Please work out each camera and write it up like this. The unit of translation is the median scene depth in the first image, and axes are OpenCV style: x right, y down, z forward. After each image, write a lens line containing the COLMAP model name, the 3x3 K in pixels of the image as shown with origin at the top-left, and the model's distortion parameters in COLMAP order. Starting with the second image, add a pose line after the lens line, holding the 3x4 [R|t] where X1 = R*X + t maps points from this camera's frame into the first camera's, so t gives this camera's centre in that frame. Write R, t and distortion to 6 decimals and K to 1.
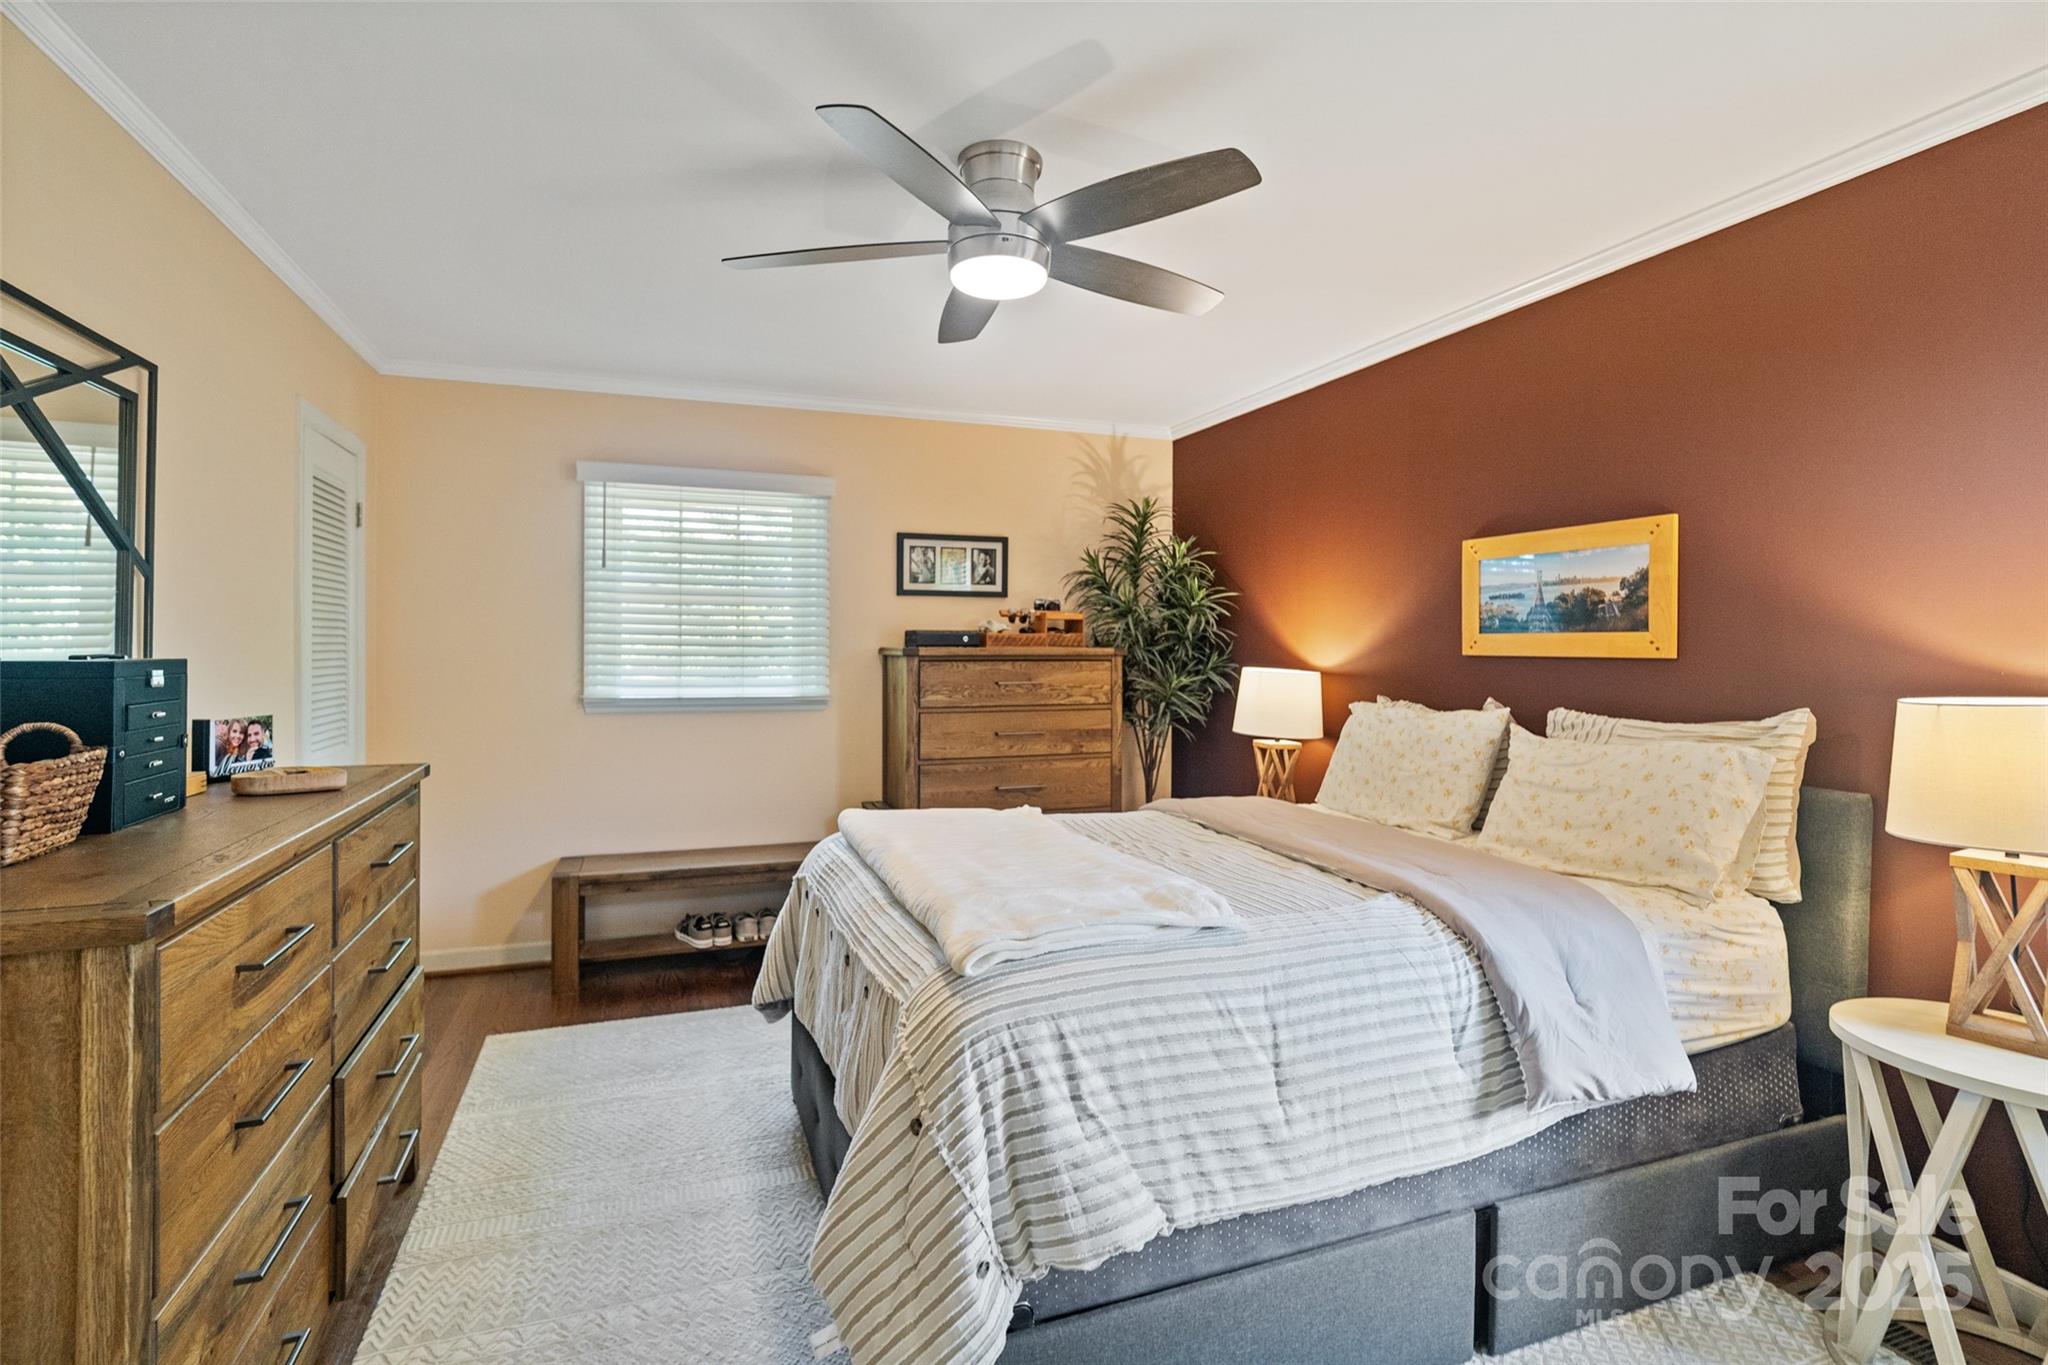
lens RADIAL K [[981.8, 0, 1023.9], [0, 981.8, 673.9], [0, 0, 1]] dist [-0.020482, 0.011962]
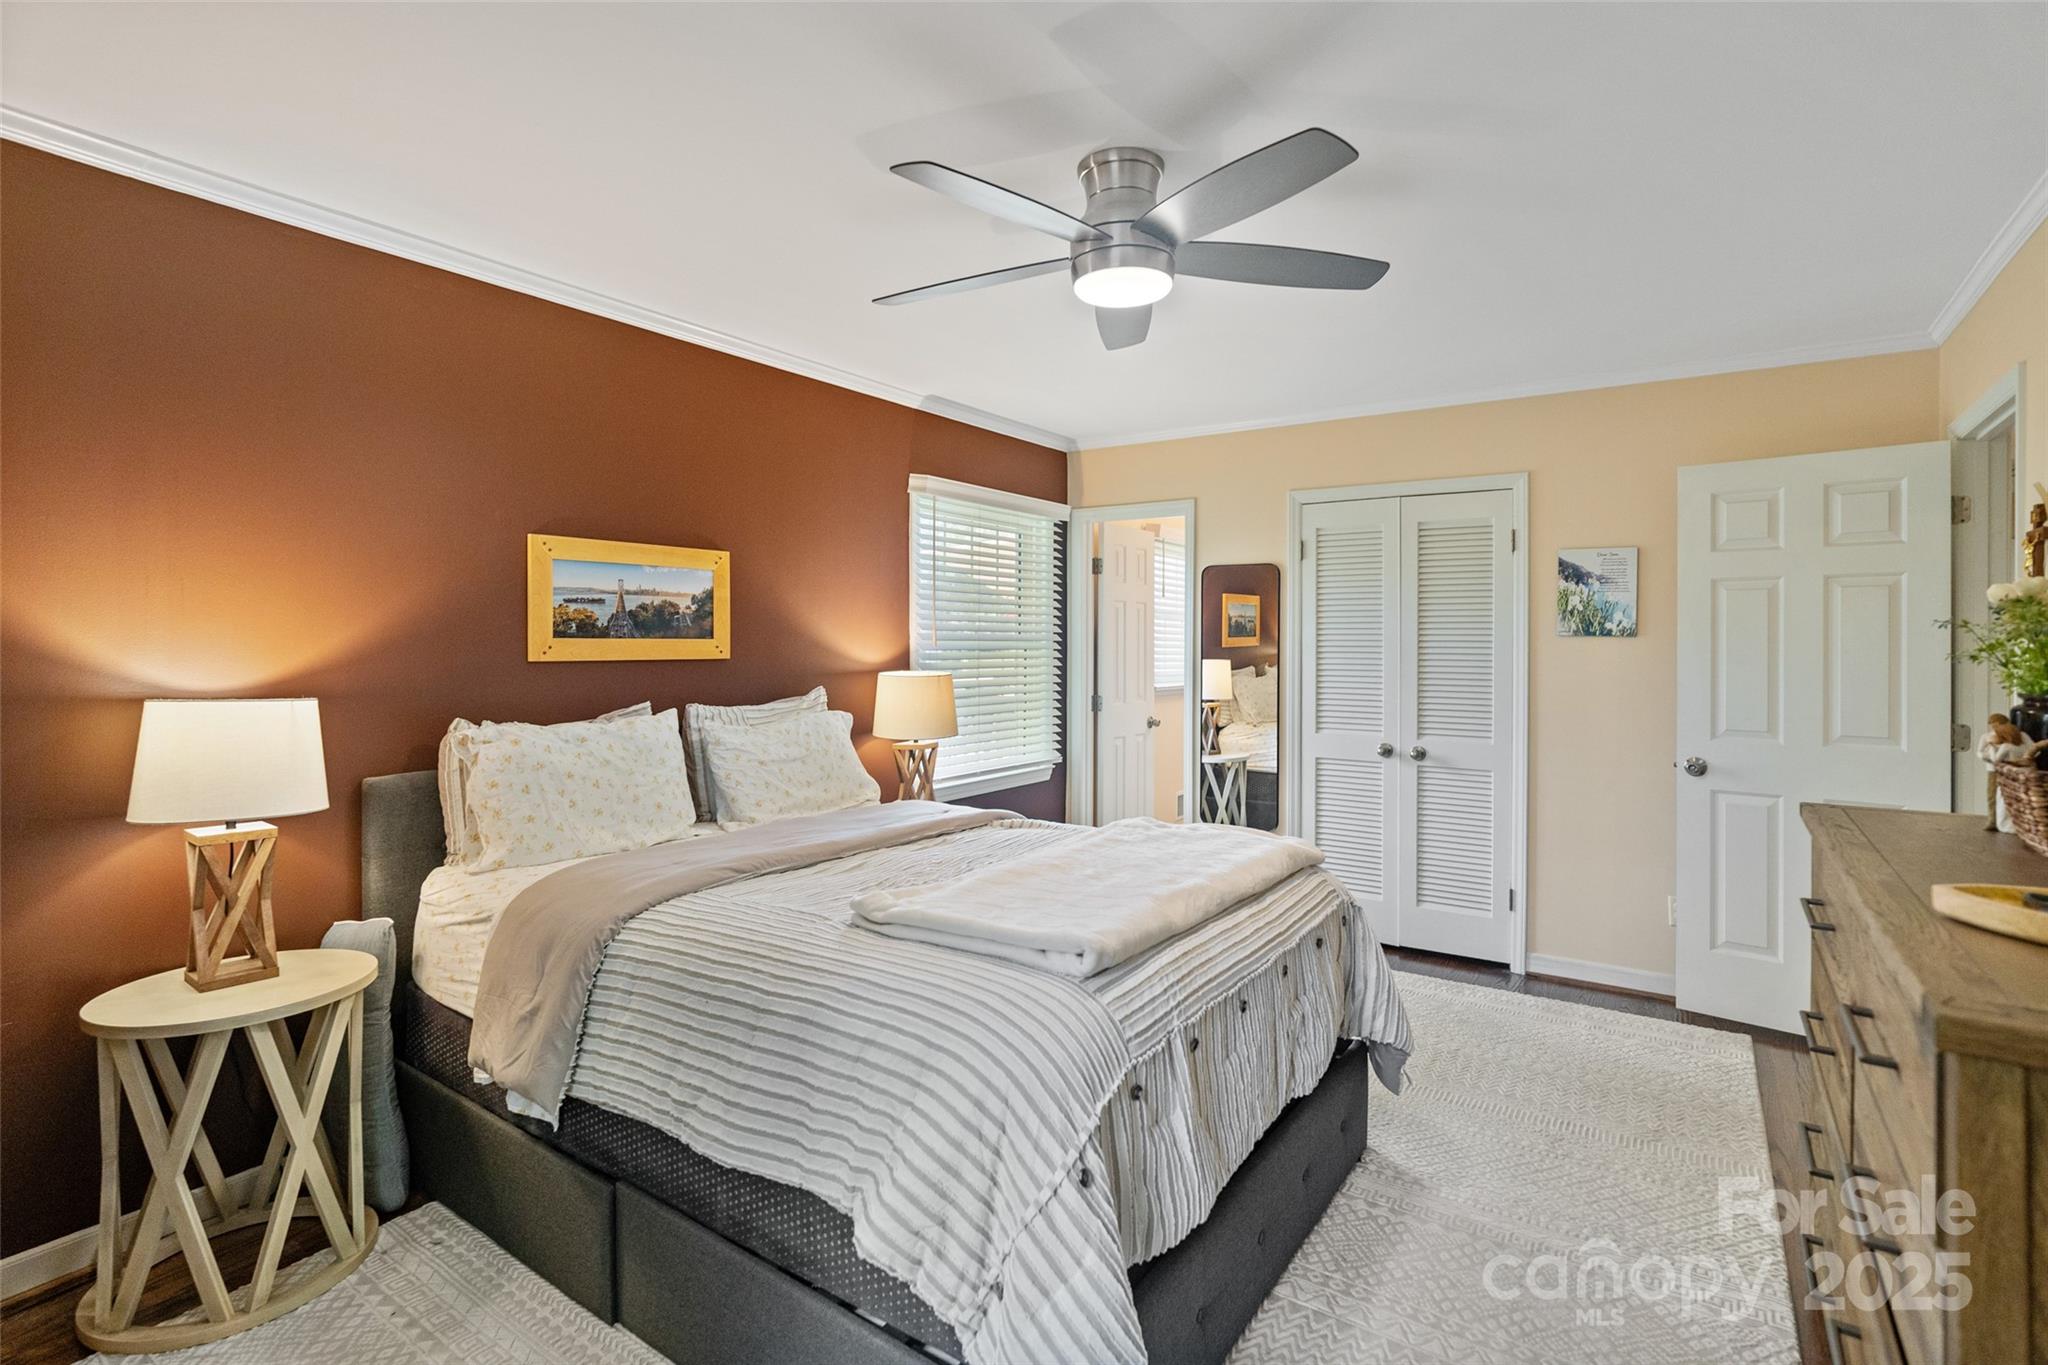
lens RADIAL K [[981.8, 0, 1023.9], [0, 981.8, 673.9], [0, 0, 1]] dist [-0.020482, 0.011962]
pose [[-0.568641, -0.050621, 0.821027, -0.625900], [0.004565, 0.997895, 0.064687, -0.072450], [-0.822573, 0.040532, -0.567213, 1.291555]]
